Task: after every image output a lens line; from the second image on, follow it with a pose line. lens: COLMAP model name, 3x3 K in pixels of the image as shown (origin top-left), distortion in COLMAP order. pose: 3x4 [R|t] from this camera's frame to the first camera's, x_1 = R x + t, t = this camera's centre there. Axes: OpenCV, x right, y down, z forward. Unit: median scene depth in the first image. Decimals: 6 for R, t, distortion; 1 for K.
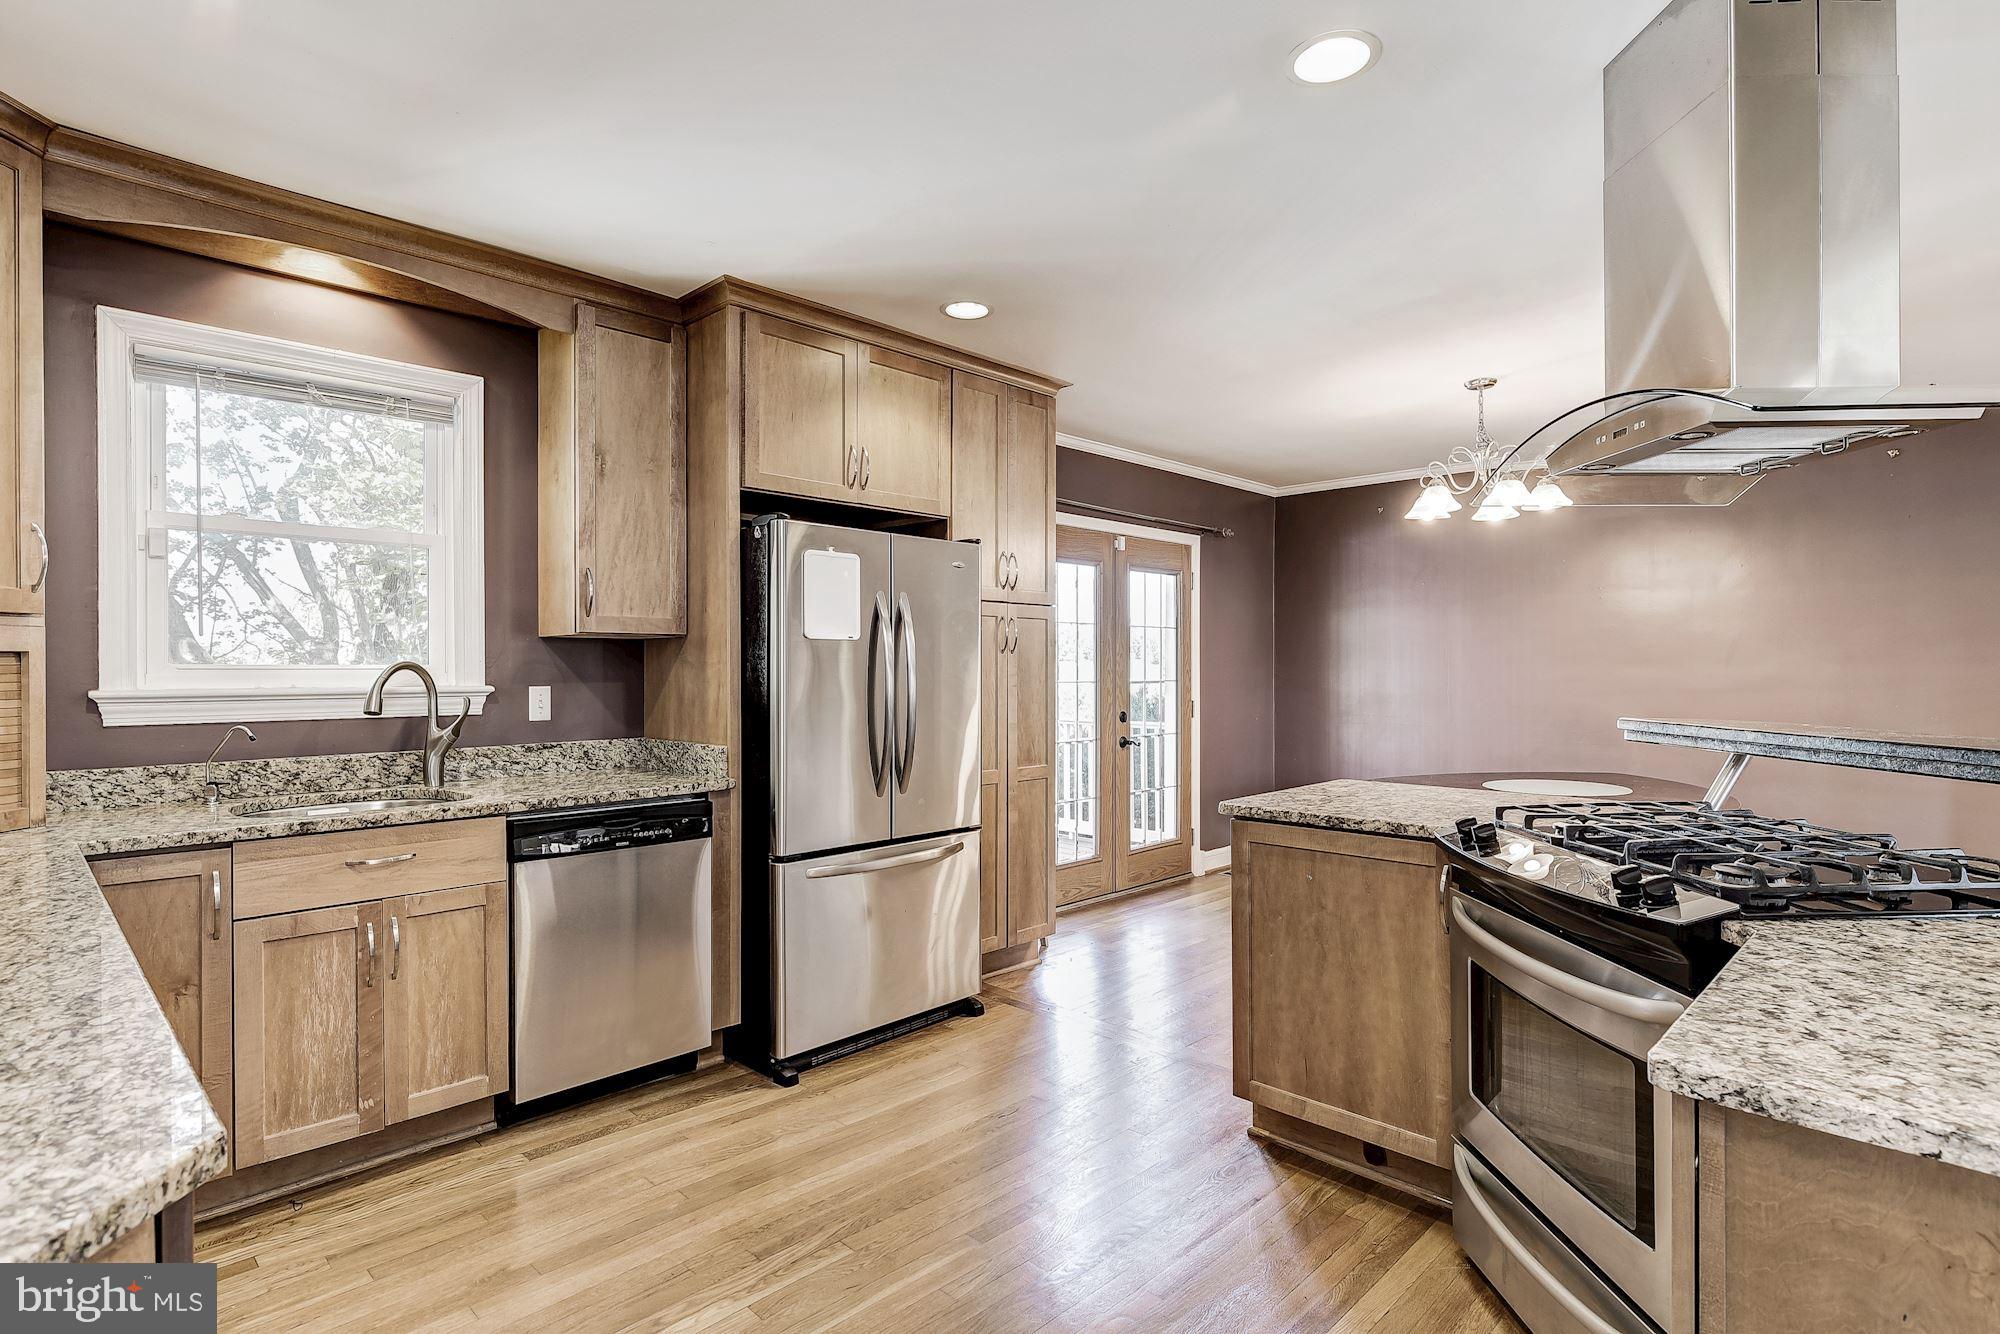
lens RADIAL K [[1000.6, 0, 996.5], [0, 1000.6, 667.9], [0, 0, 1]] dist [-0.008710, 0.005287]
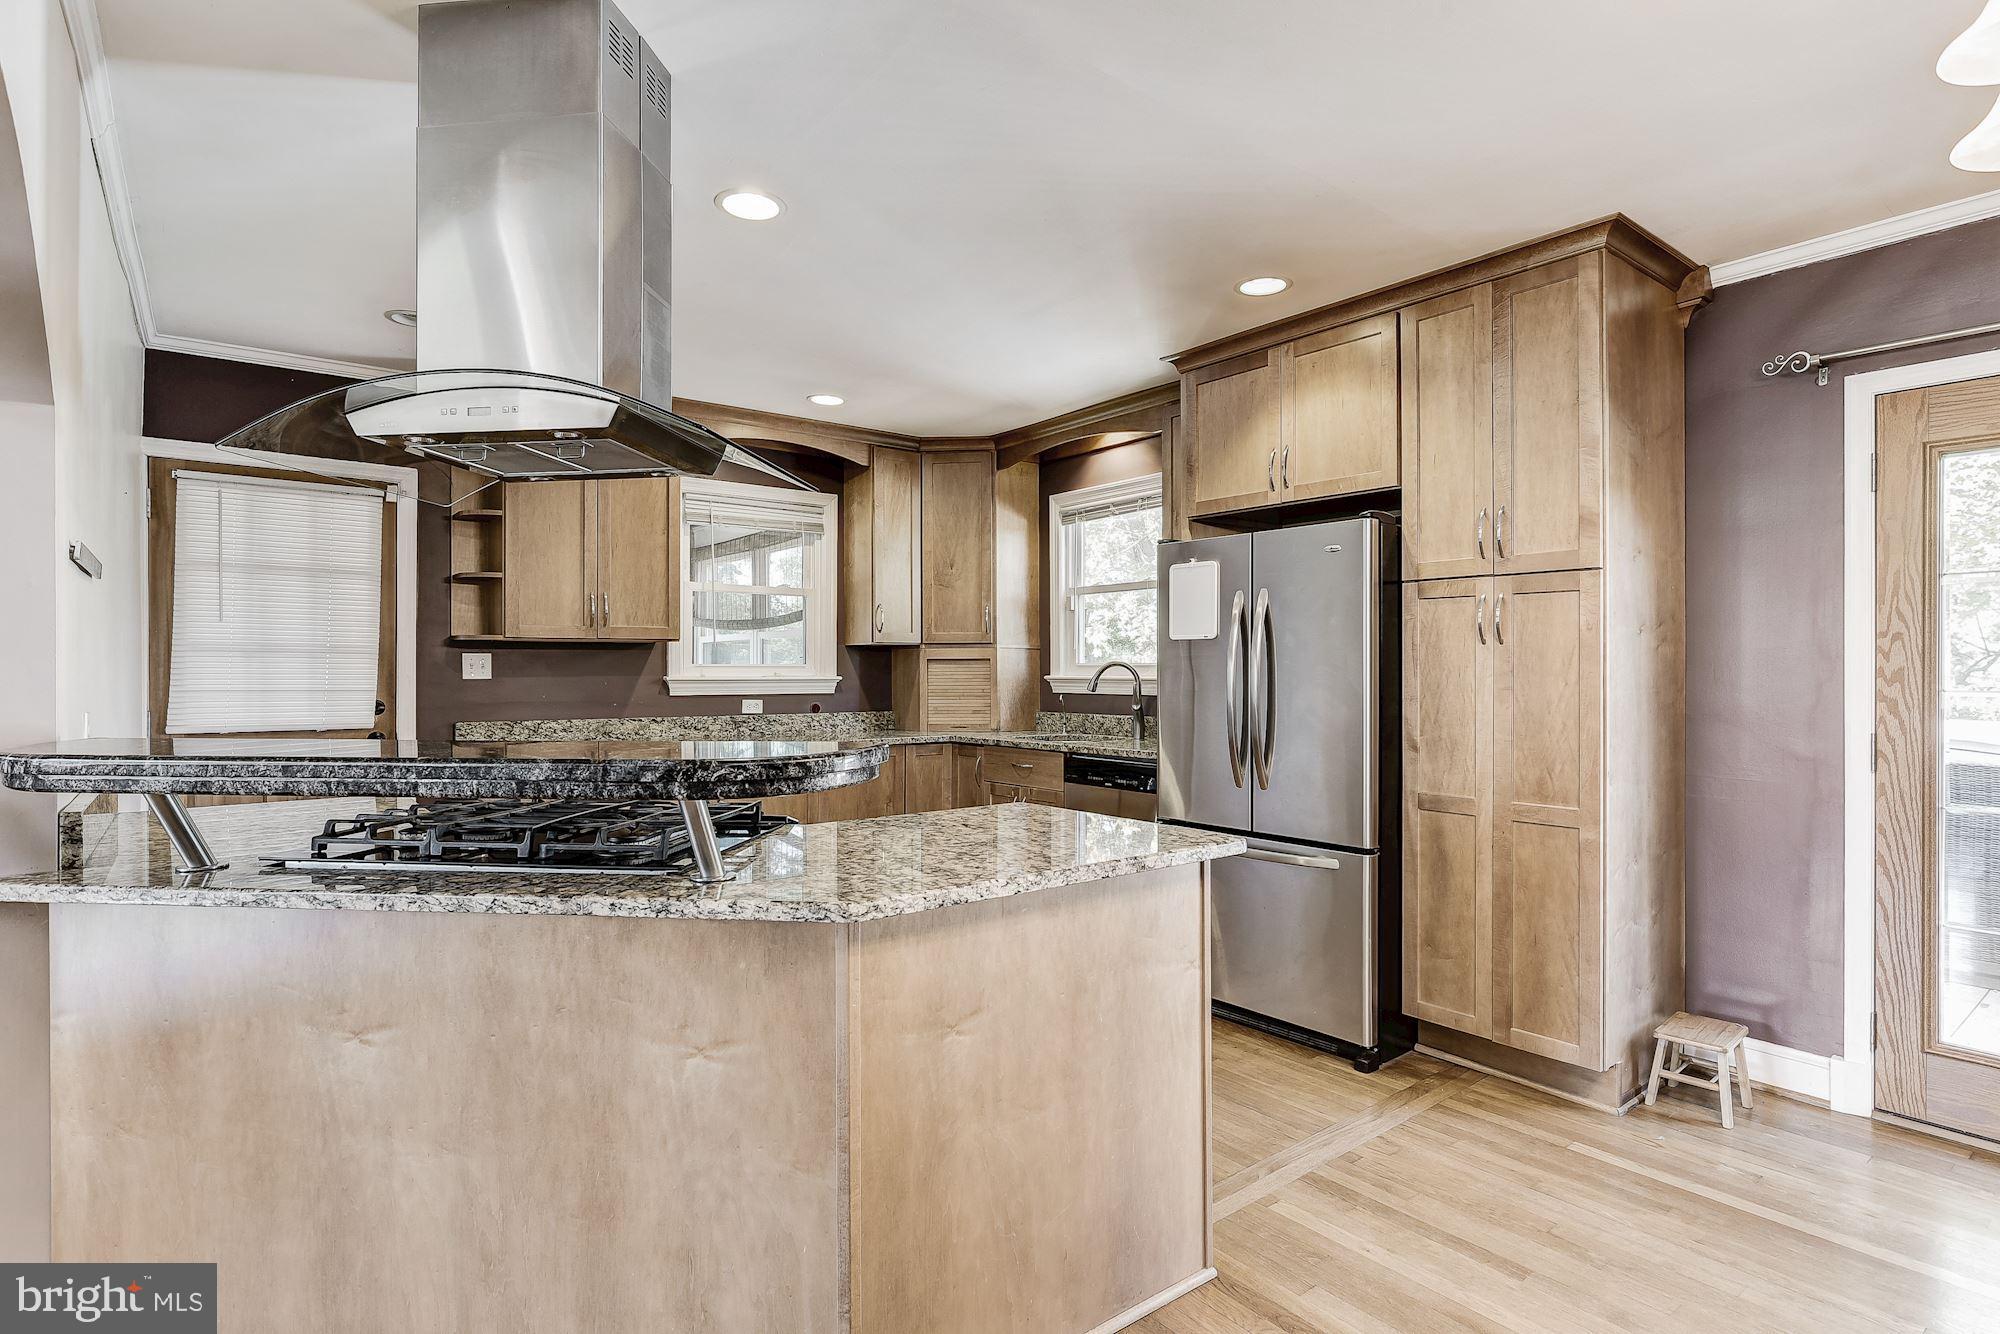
lens RADIAL K [[1000.6, 0, 995.3], [0, 1000.6, 663.7], [0, 0, 1]] dist [-0.008710, 0.005287]
pose [[-0.119539, -0.001748, -0.992828, 1.258165], [0.002267, 0.999995, -0.002033, 0.001284], [0.992827, -0.002494, -0.119534, 1.151481]]
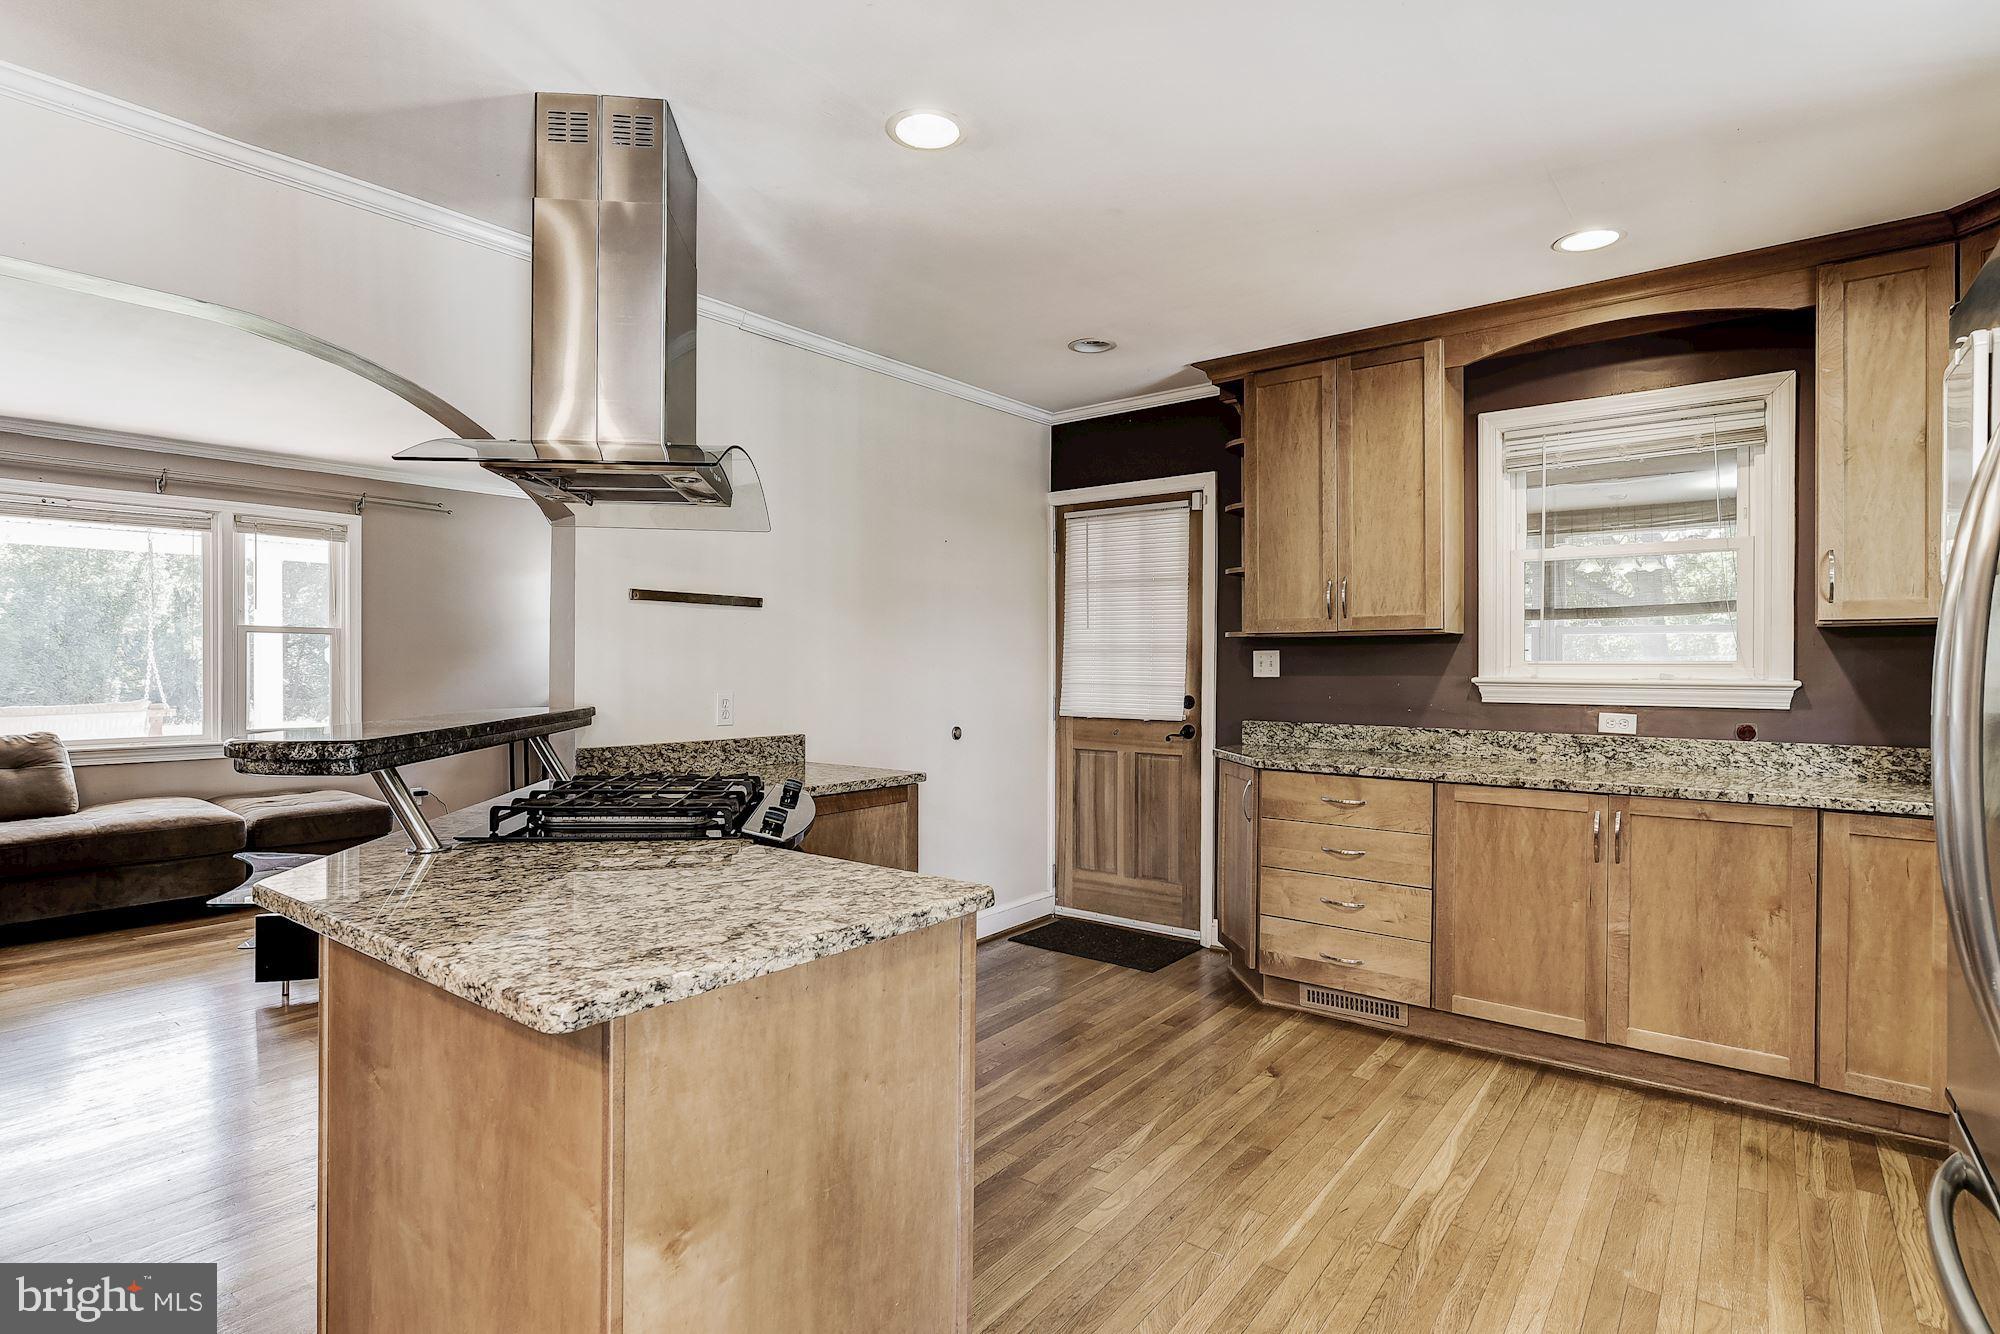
lens RADIAL K [[1000.6, 0, 996.6], [0, 1000.6, 674.7], [0, 0, 1]] dist [-0.008710, 0.005287]
pose [[-0.992128, 0.002027, -0.125213, 0.313645], [0.001014, 0.999966, 0.008155, 0.004295], [0.125225, 0.007964, -0.992096, 1.671809]]
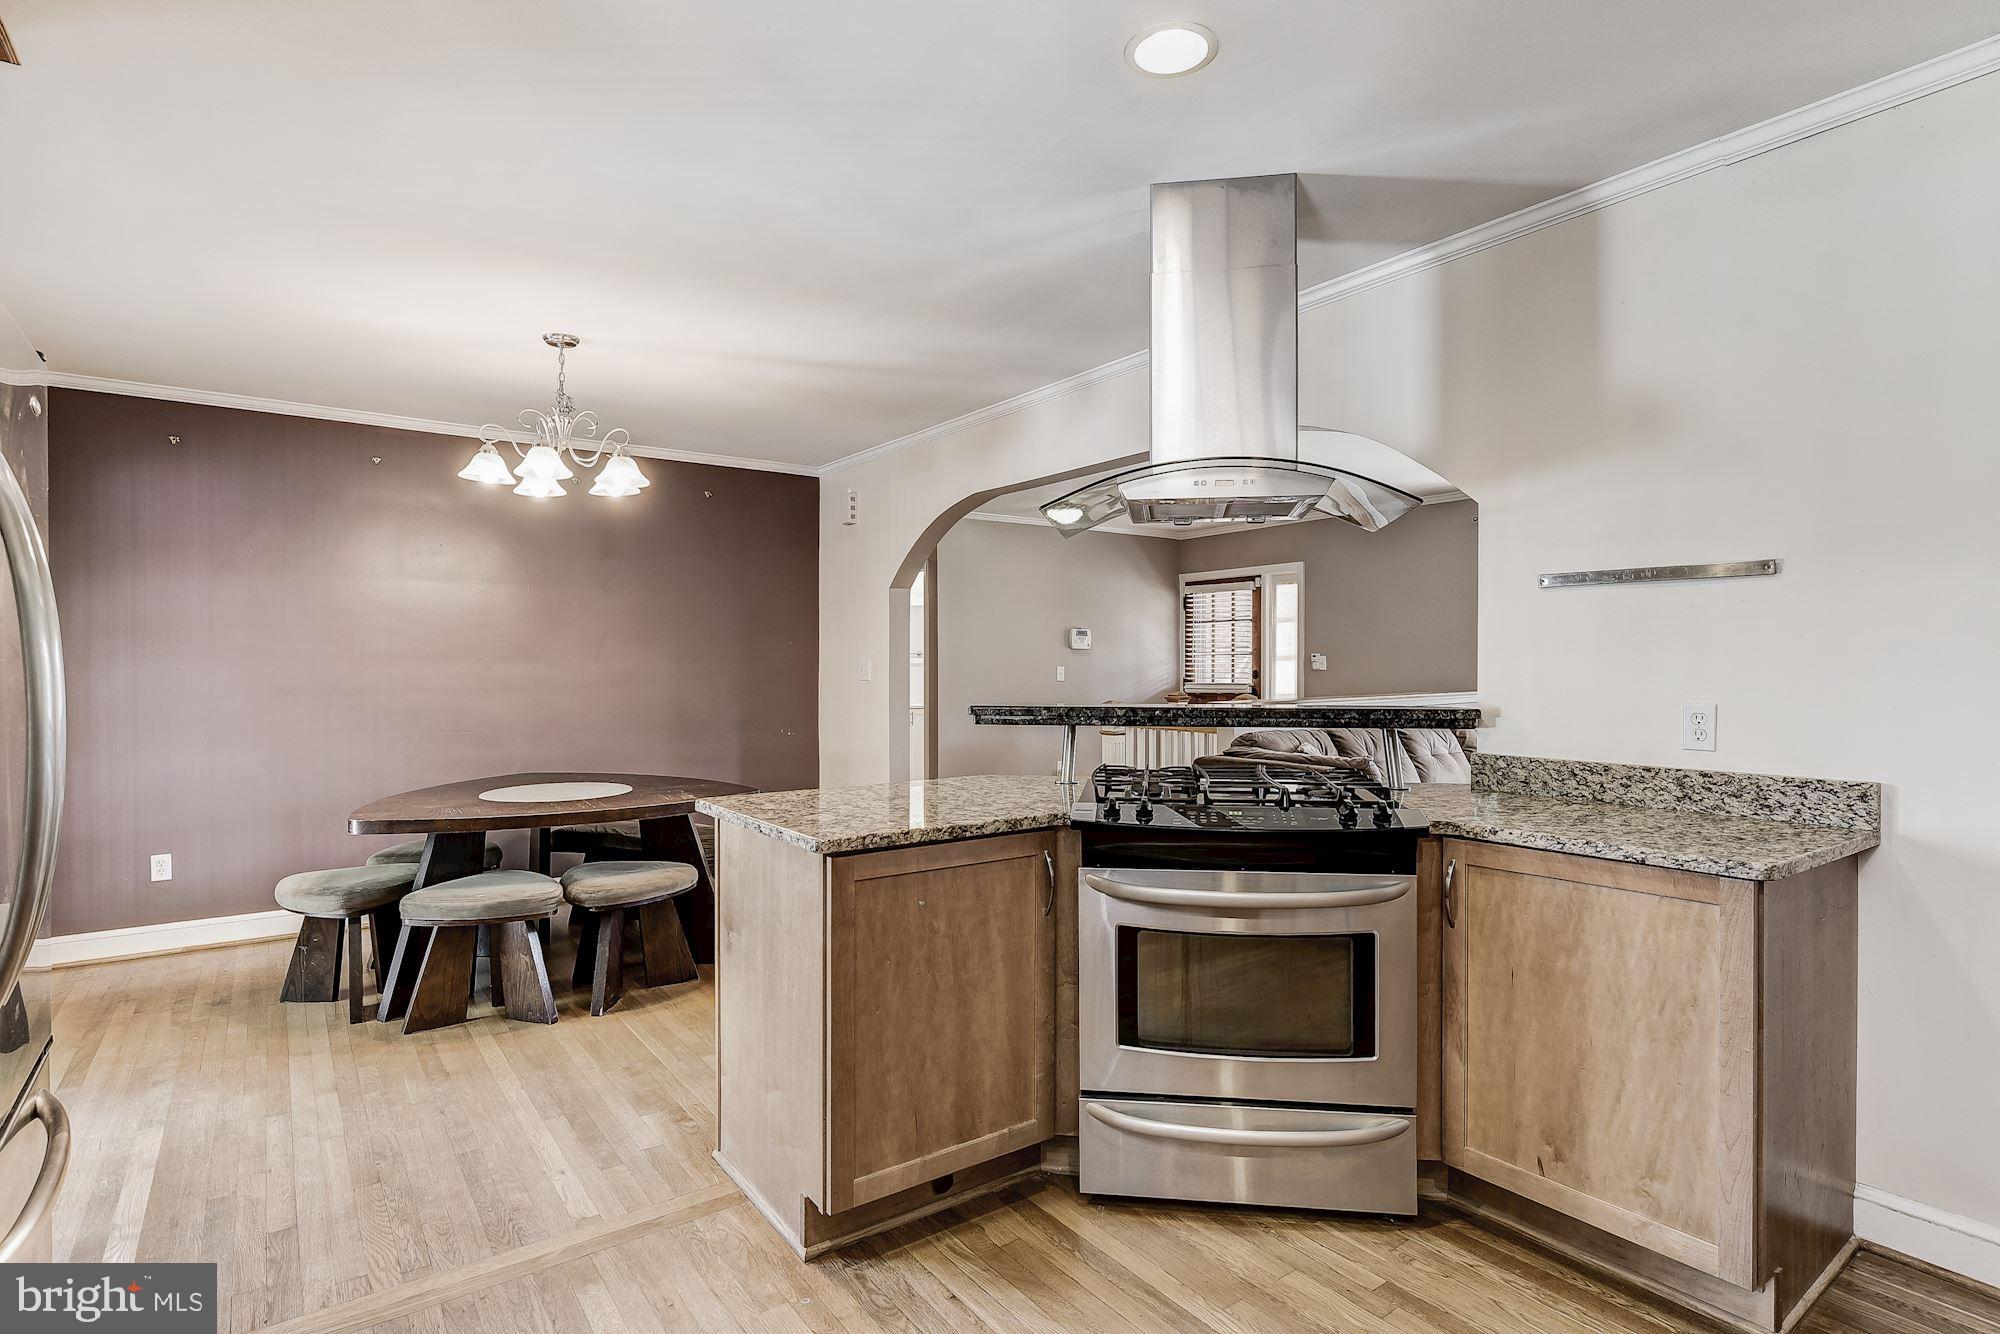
lens RADIAL K [[1000.6, 0, 995.4], [0, 1000.6, 671.8], [0, 0, 1]] dist [-0.008710, 0.005287]
pose [[0.154393, -0.006363, 0.987989, -0.527695], [0.000347, 0.999980, 0.006386, 0.003069], [-0.988010, -0.000643, 0.154392, 0.792579]]
